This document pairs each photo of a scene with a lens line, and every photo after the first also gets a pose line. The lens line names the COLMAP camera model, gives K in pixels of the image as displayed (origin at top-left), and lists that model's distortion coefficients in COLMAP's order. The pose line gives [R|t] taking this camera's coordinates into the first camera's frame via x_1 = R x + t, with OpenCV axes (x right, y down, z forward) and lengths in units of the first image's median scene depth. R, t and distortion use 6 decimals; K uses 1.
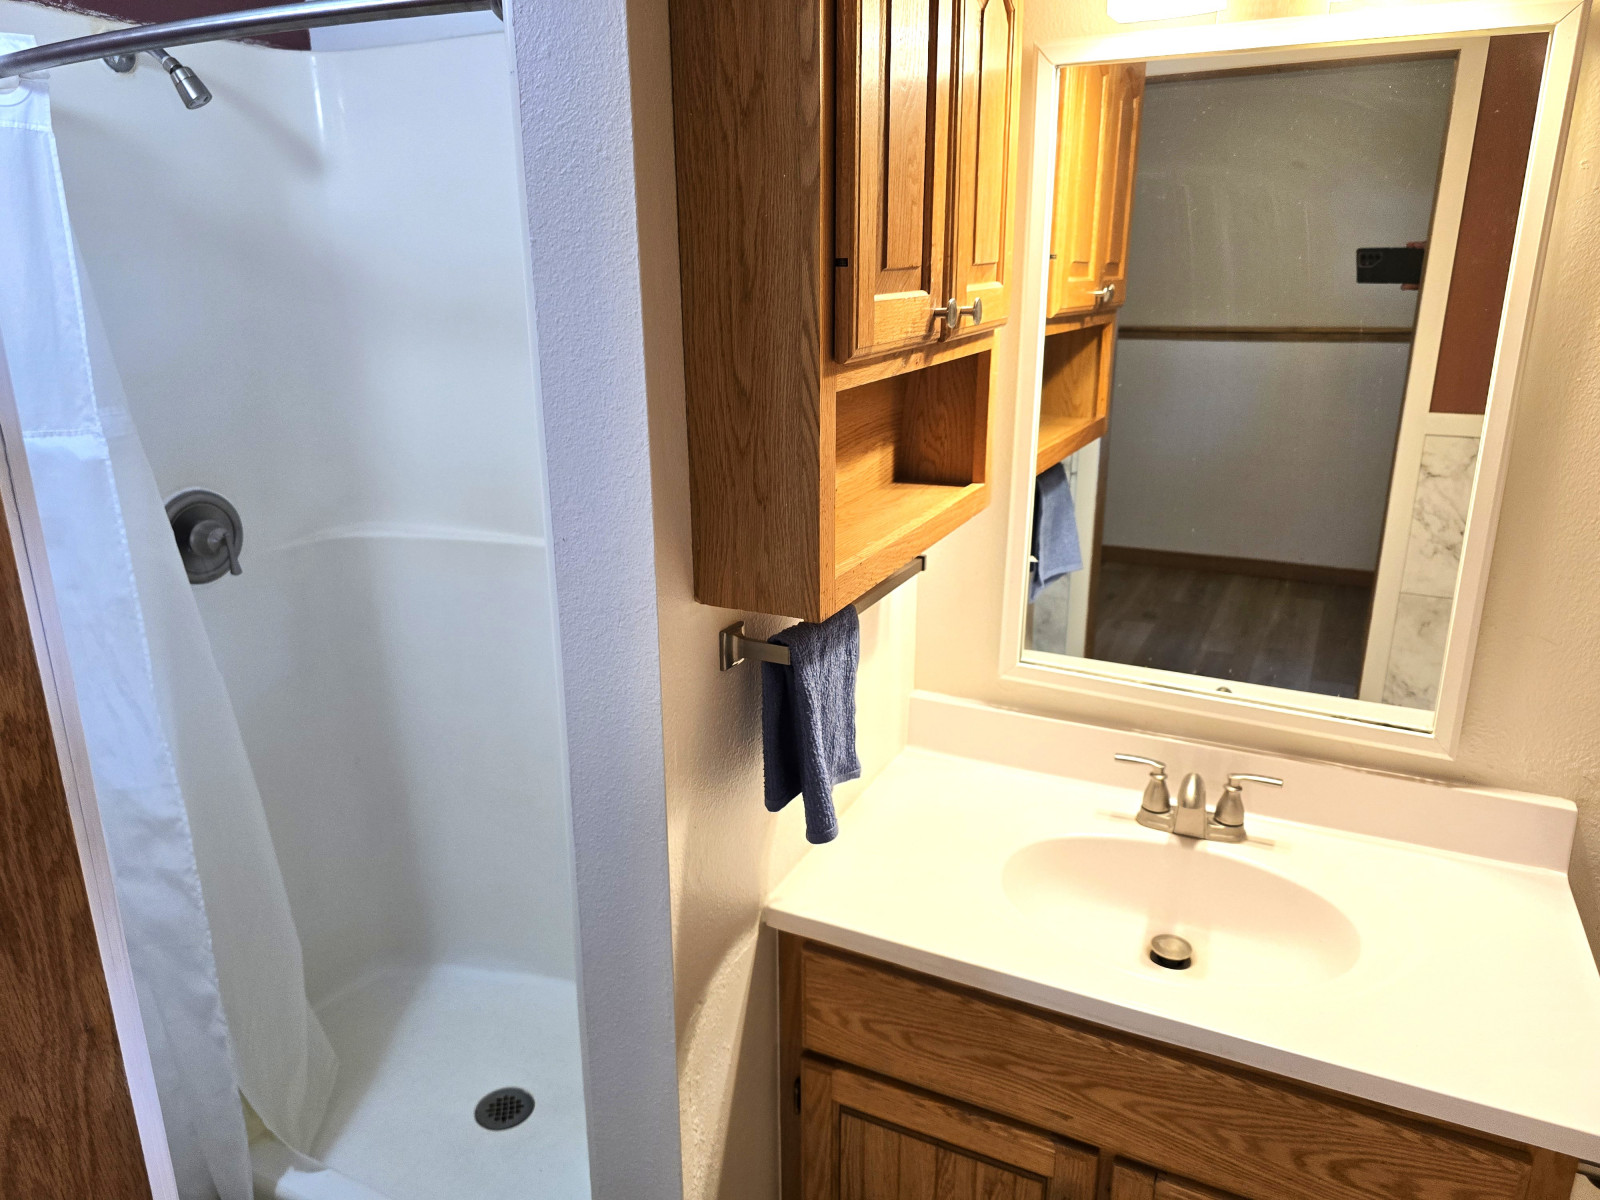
lens RADIAL K [[1070.9, 0, 796.2], [0, 1070.9, 587.0], [0, 0, 1]] dist [0.059967, -0.037497]
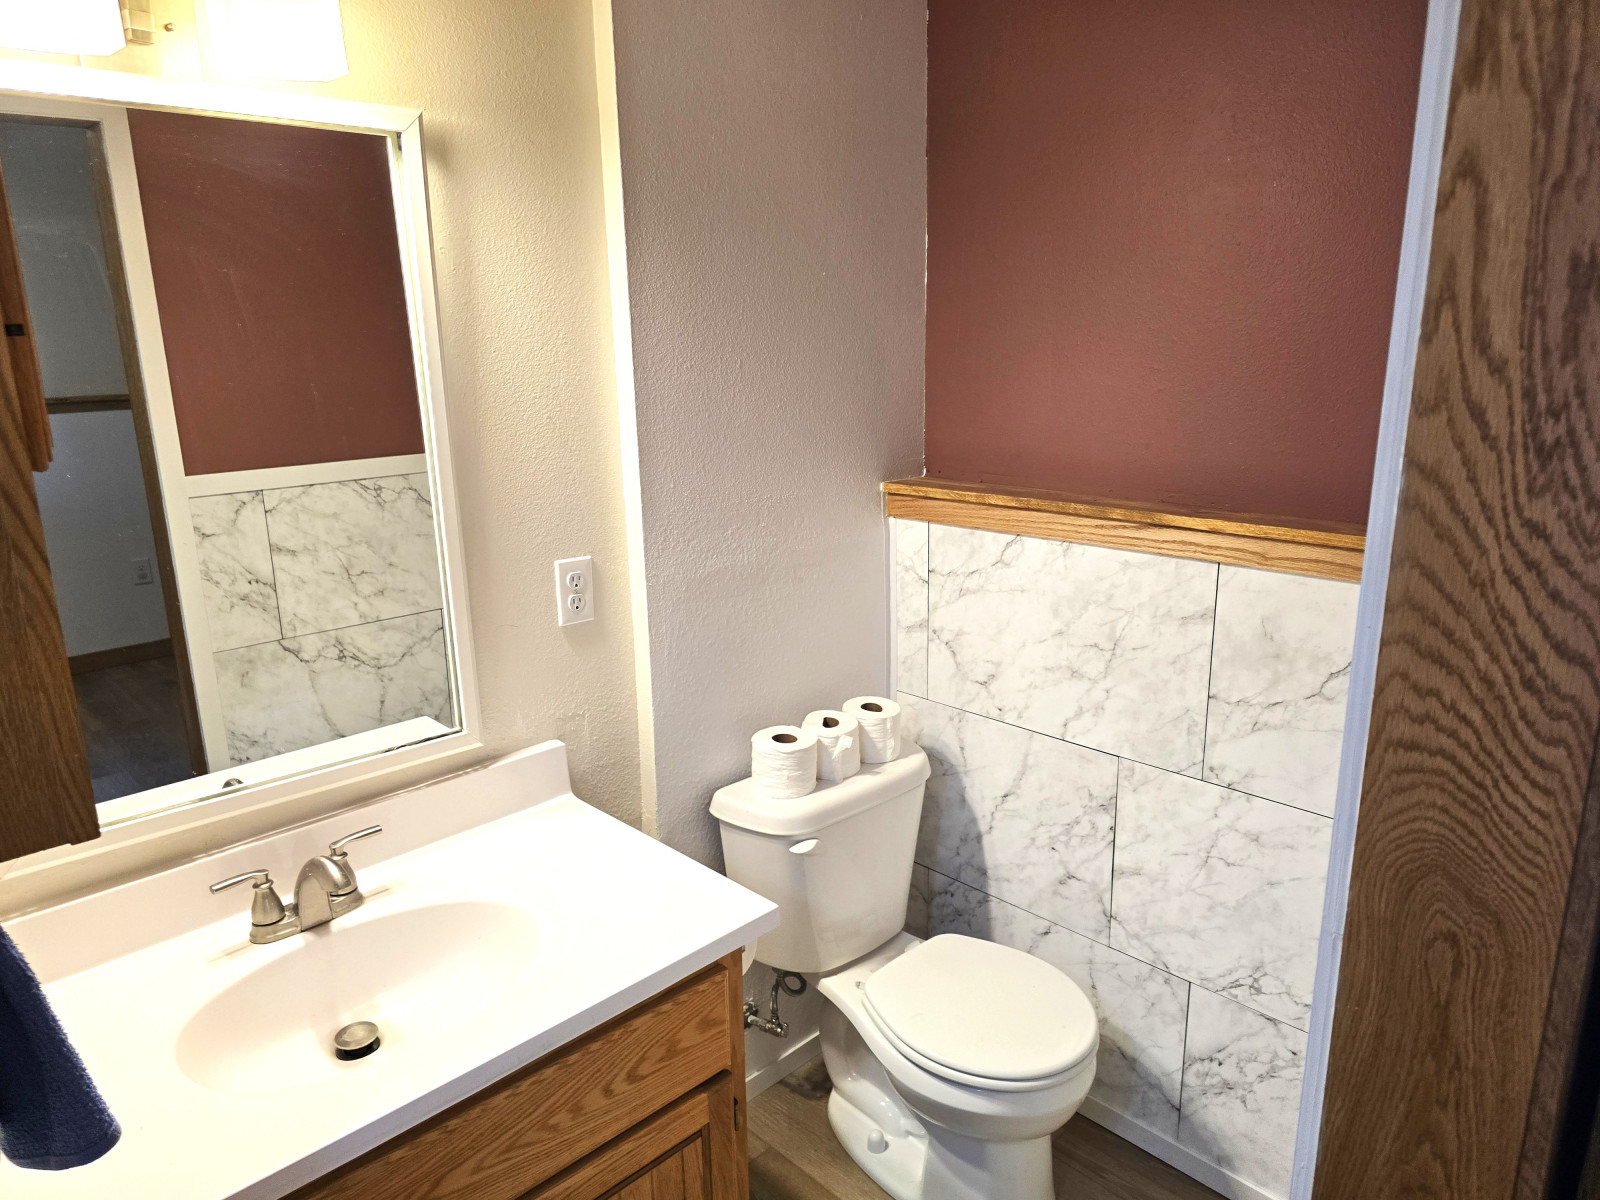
lens RADIAL K [[1070.9, 0, 792.3], [0, 1070.9, 605.8], [0, 0, 1]] dist [0.059967, -0.037497]
pose [[0.364481, -0.244608, 0.898510, -0.276205], [0.283299, 0.948275, 0.143235, -0.054726], [-0.887071, 0.202341, 0.414926, 0.178608]]
